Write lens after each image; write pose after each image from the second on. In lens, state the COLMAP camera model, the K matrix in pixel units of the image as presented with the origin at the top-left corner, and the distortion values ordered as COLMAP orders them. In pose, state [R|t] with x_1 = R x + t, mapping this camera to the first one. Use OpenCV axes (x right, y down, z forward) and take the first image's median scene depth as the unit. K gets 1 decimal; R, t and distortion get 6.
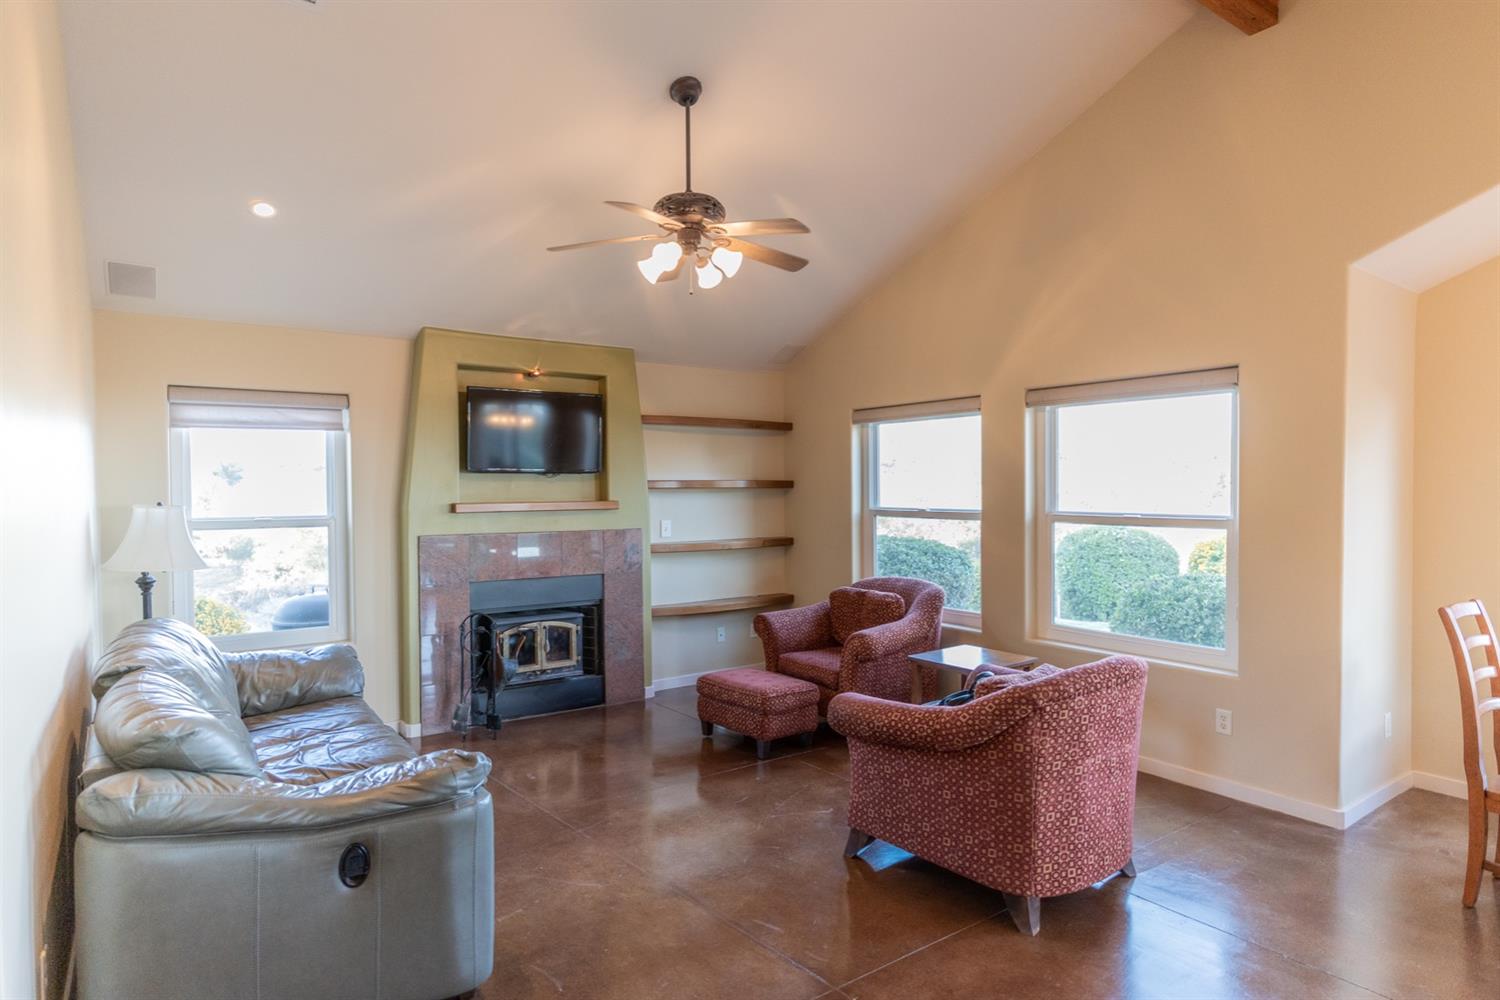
lens RADIAL K [[820.2, 0, 746.2], [0, 820.2, 504.9], [0, 0, 1]] dist [0.002775, -0.000981]
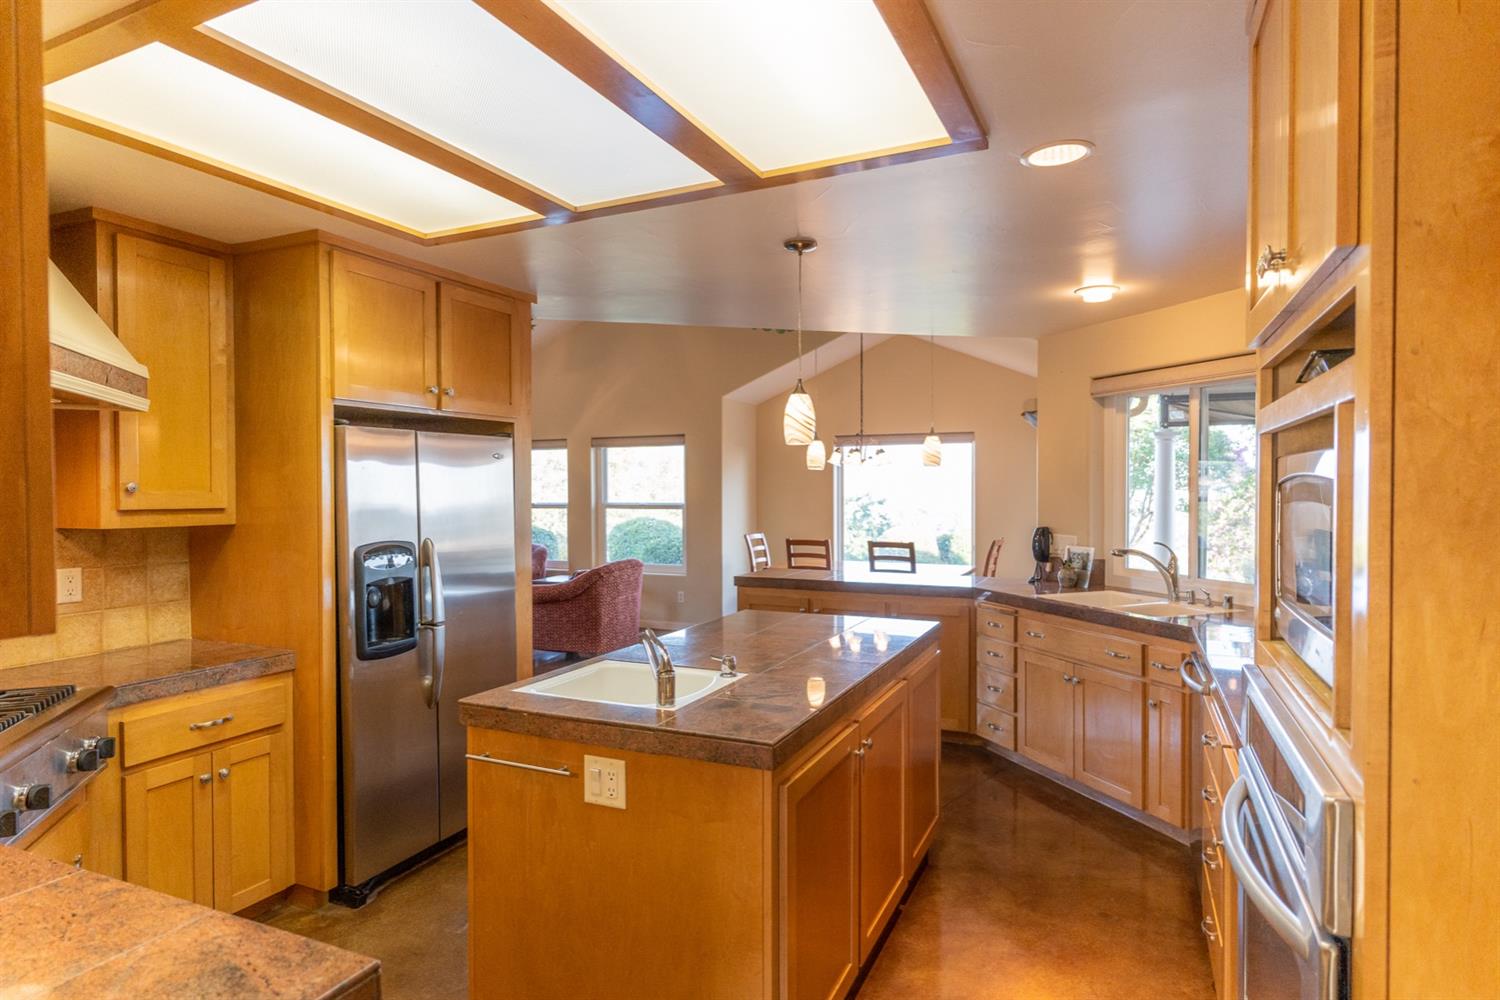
lens RADIAL K [[820.2, 0, 746.7], [0, 820.2, 495.4], [0, 0, 1]] dist [0.002775, -0.000981]
pose [[0.863586, -0.004095, 0.504185, -0.301142], [0.012527, 0.999833, -0.013336, 0.020446], [-0.504046, 0.017833, 0.863493, -0.803578]]
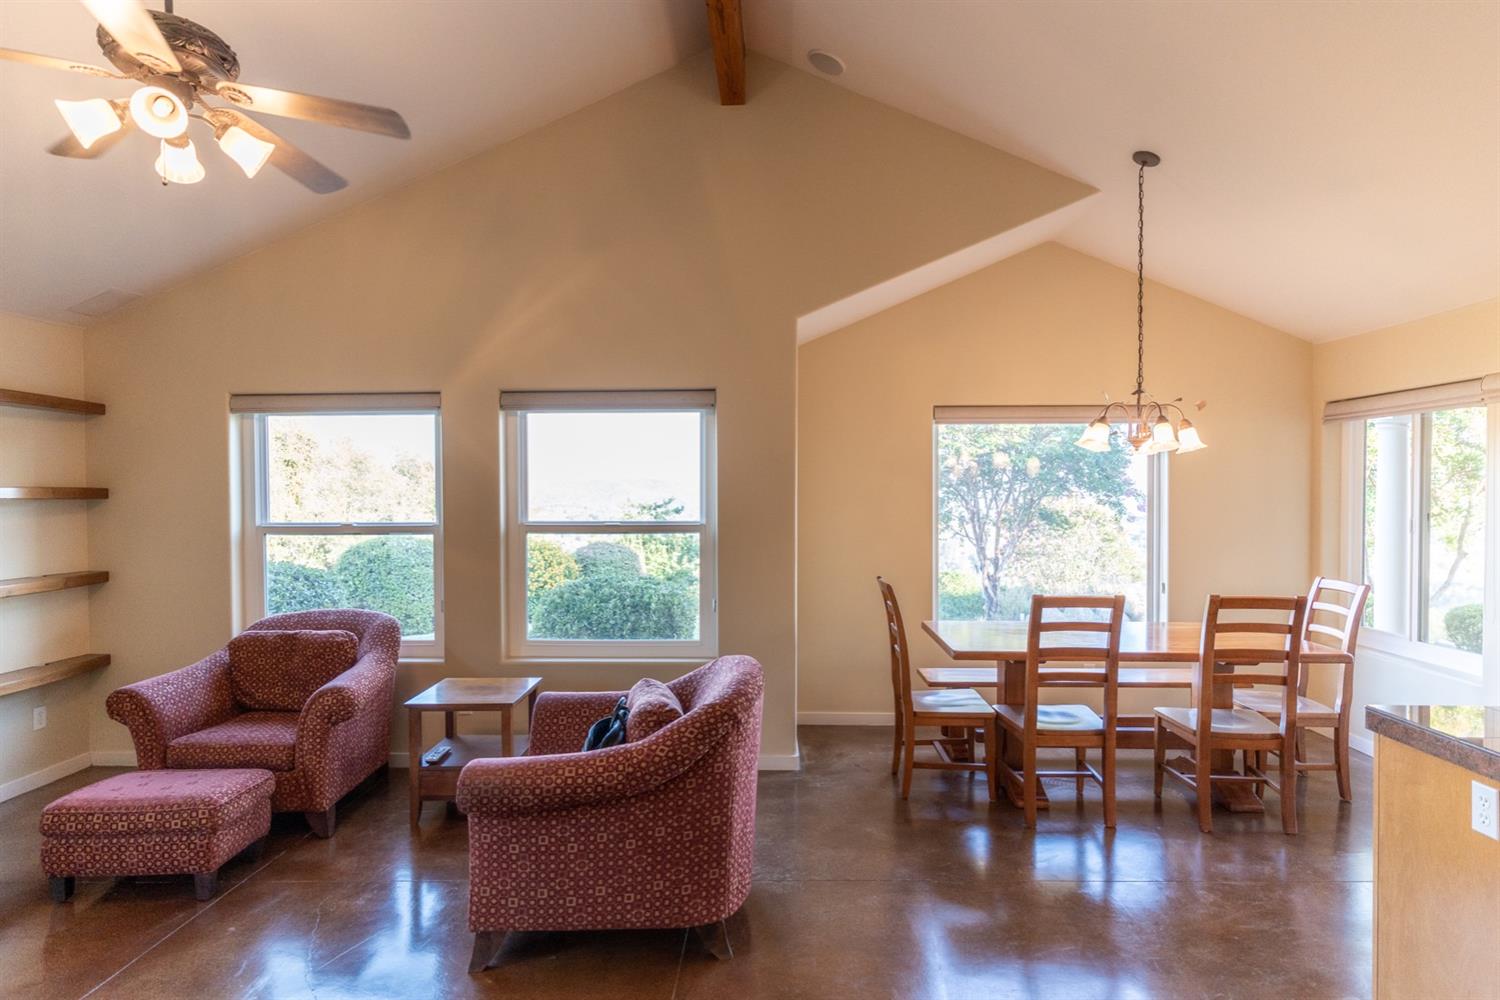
lens RADIAL K [[820.2, 0, 748.5], [0, 820.2, 509.6], [0, 0, 1]] dist [0.002775, -0.000981]
pose [[0.609801, -0.014696, 0.792419, -0.226214], [0.020011, 0.999795, 0.003143, -0.004144], [-0.792302, 0.013940, 0.609970, 0.217510]]
